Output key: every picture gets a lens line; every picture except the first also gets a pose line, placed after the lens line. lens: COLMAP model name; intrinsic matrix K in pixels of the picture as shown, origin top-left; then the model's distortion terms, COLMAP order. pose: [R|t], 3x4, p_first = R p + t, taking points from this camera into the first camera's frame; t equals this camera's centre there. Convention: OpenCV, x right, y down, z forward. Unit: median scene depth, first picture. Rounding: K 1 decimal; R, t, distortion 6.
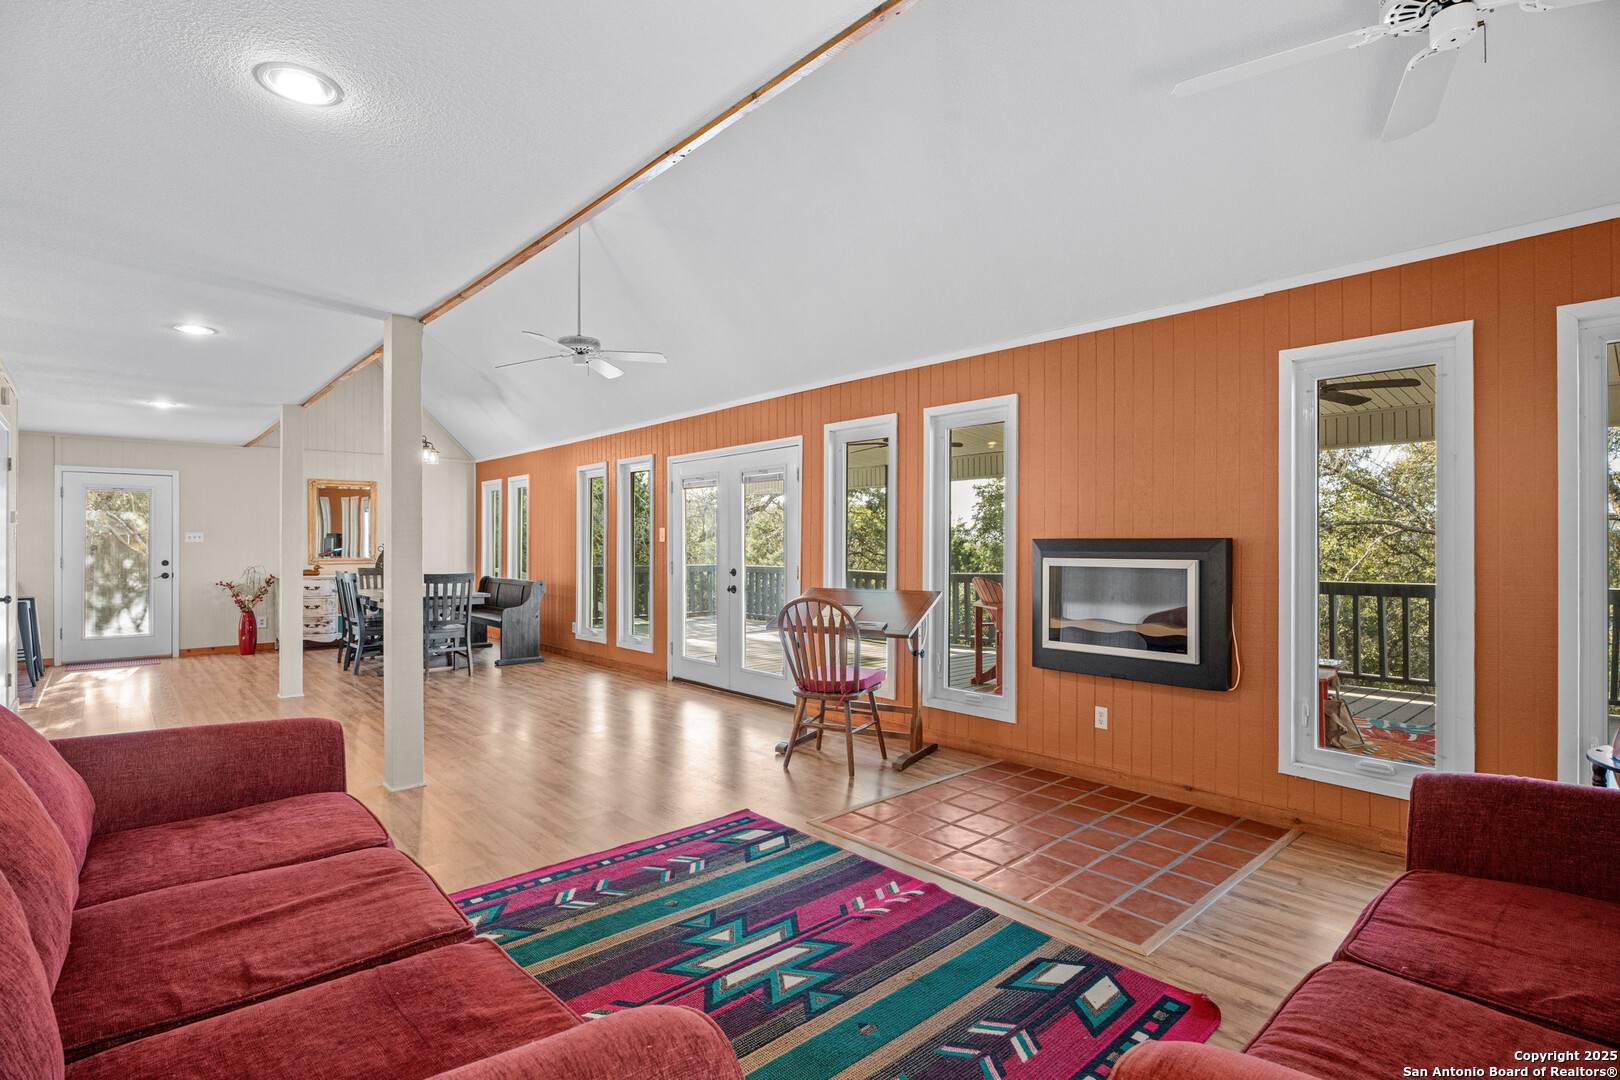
lens RADIAL K [[796.2, 0, 810.0], [0, 796.2, 540.0], [0, 0, 1]] dist [0.017500, 0.000008]
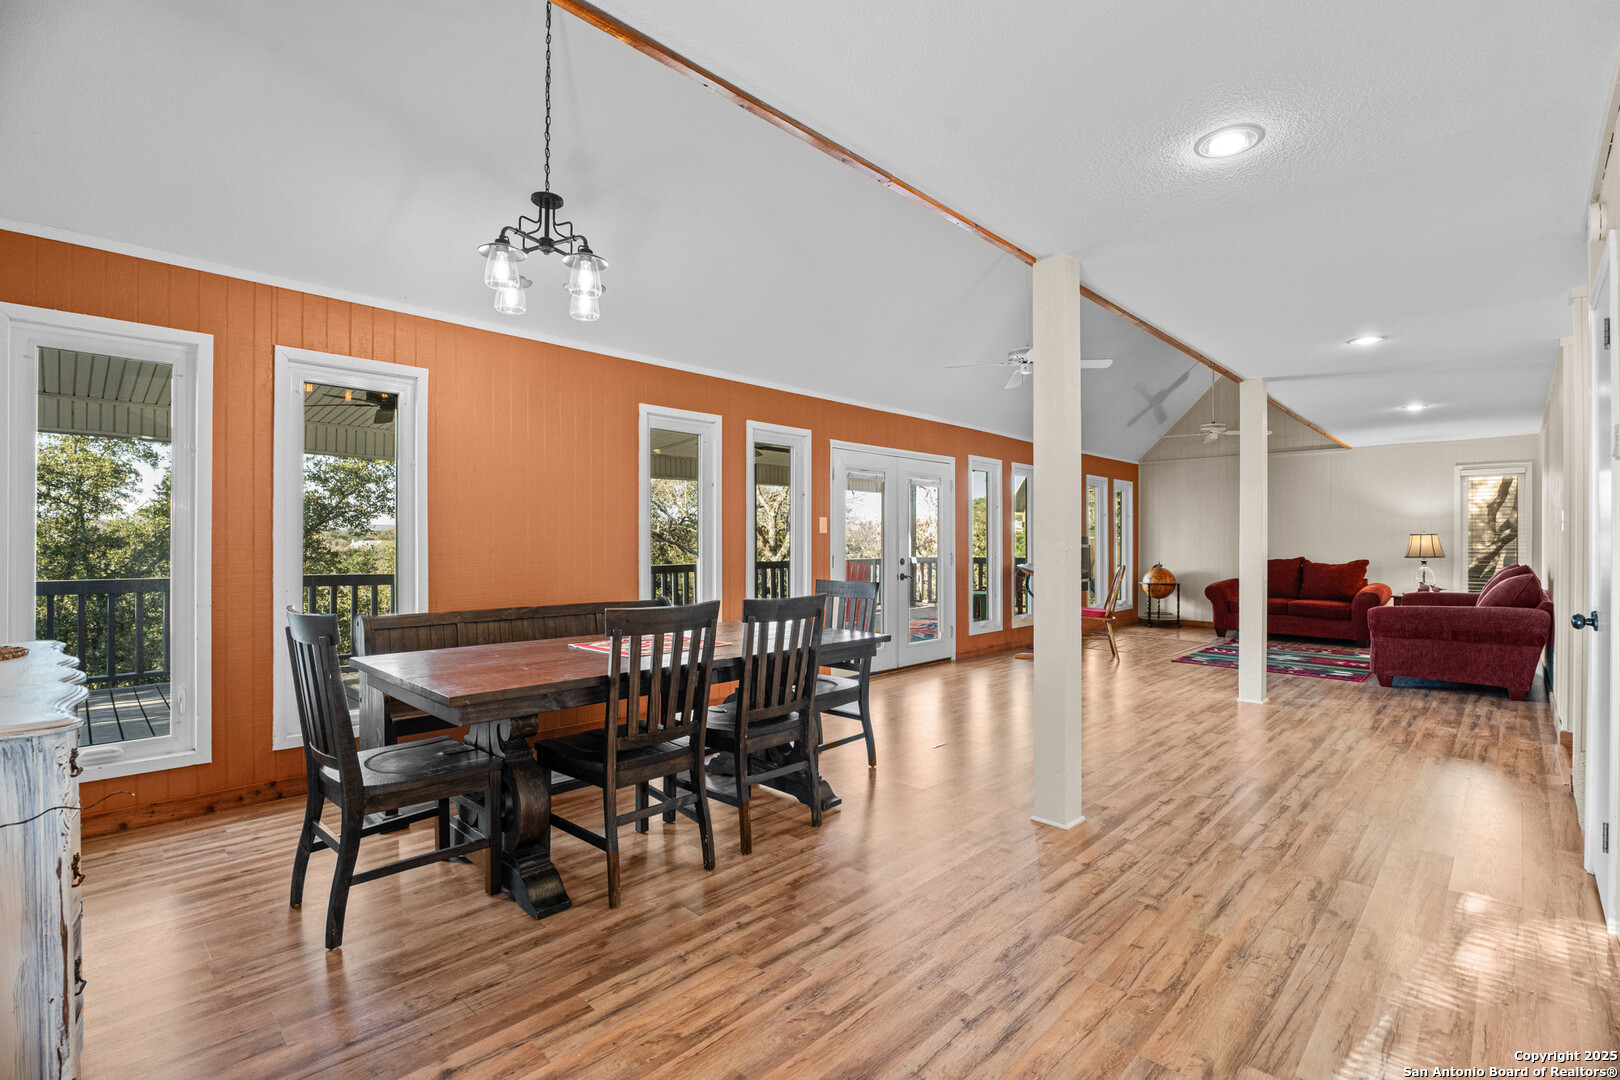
lens RADIAL K [[733.4, 0, 810.0], [0, 733.4, 540.0], [0, 0, 1]] dist [-0.000784, -0.000069]
pose [[-0.071799, 0.002109, 0.997417, -2.909916], [-0.006509, 0.999975, -0.002583, 0.035526], [-0.997398, -0.006677, -0.071783, 3.119863]]
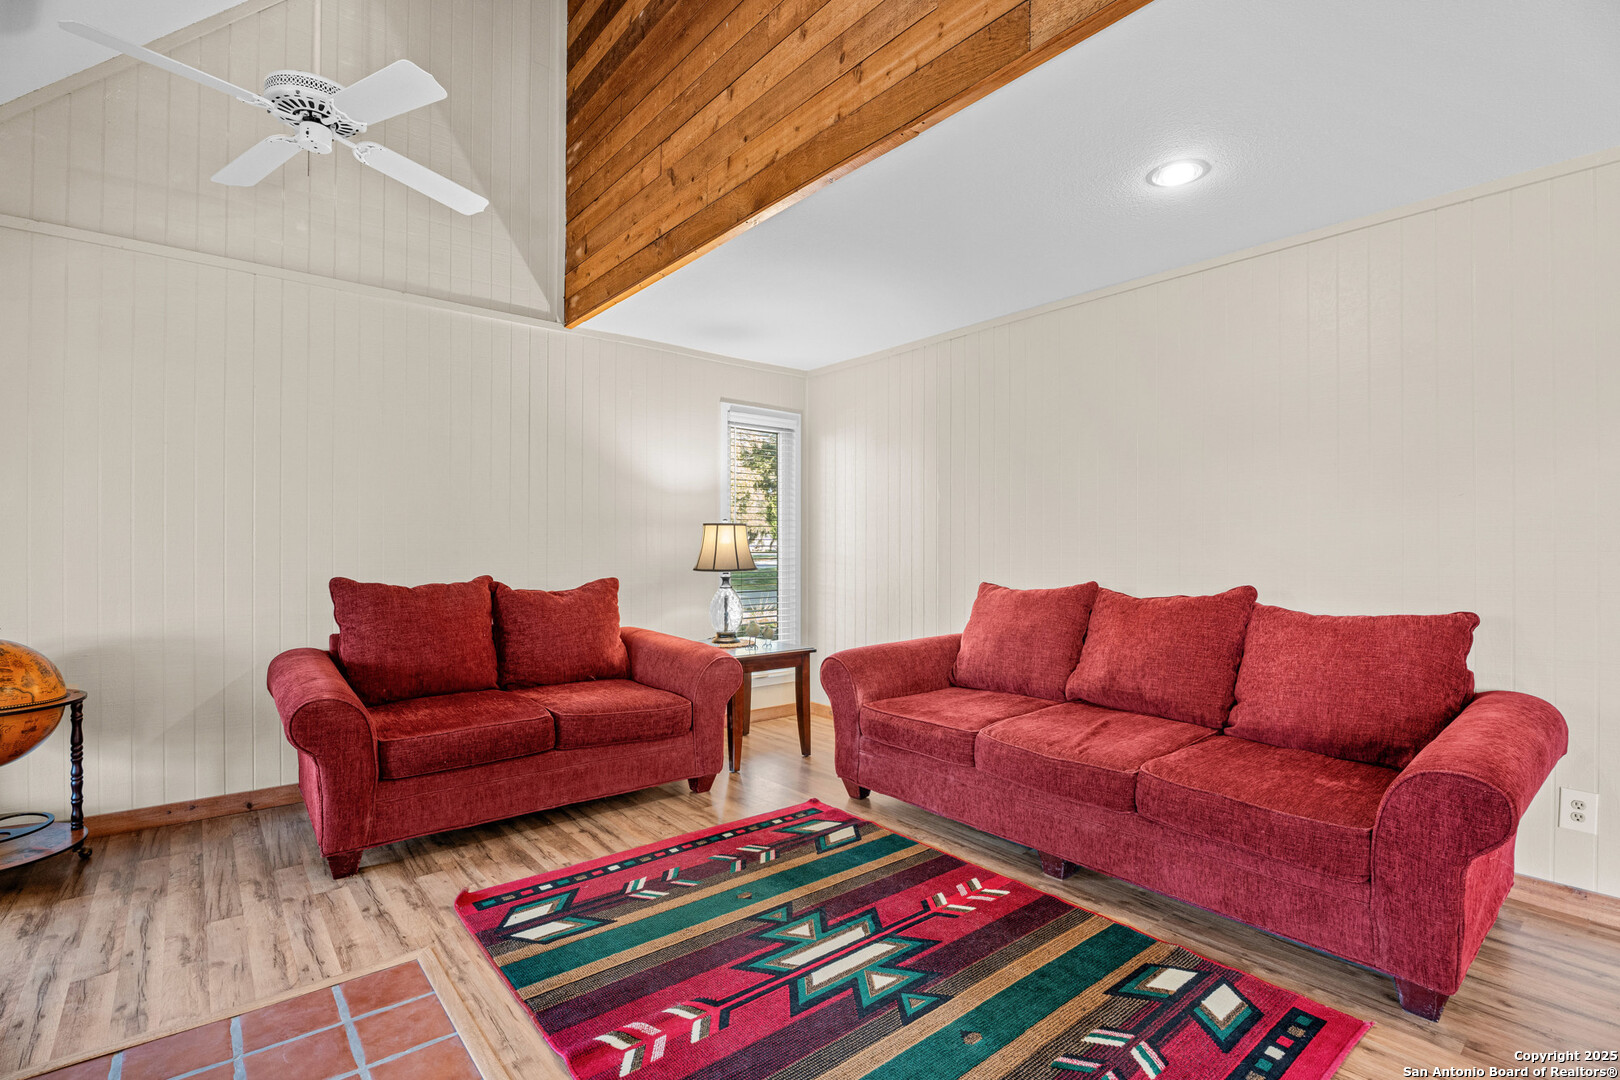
lens RADIAL K [[753.3, 0, 810.0], [0, 753.3, 540.0], [0, 0, 1]] dist [0.000175, 0.000030]
pose [[-0.999217, -0.001067, 0.039544, -0.065904], [-0.001632, 0.999897, -0.014266, 0.043602], [-0.039524, -0.014319, -0.999116, 1.815702]]
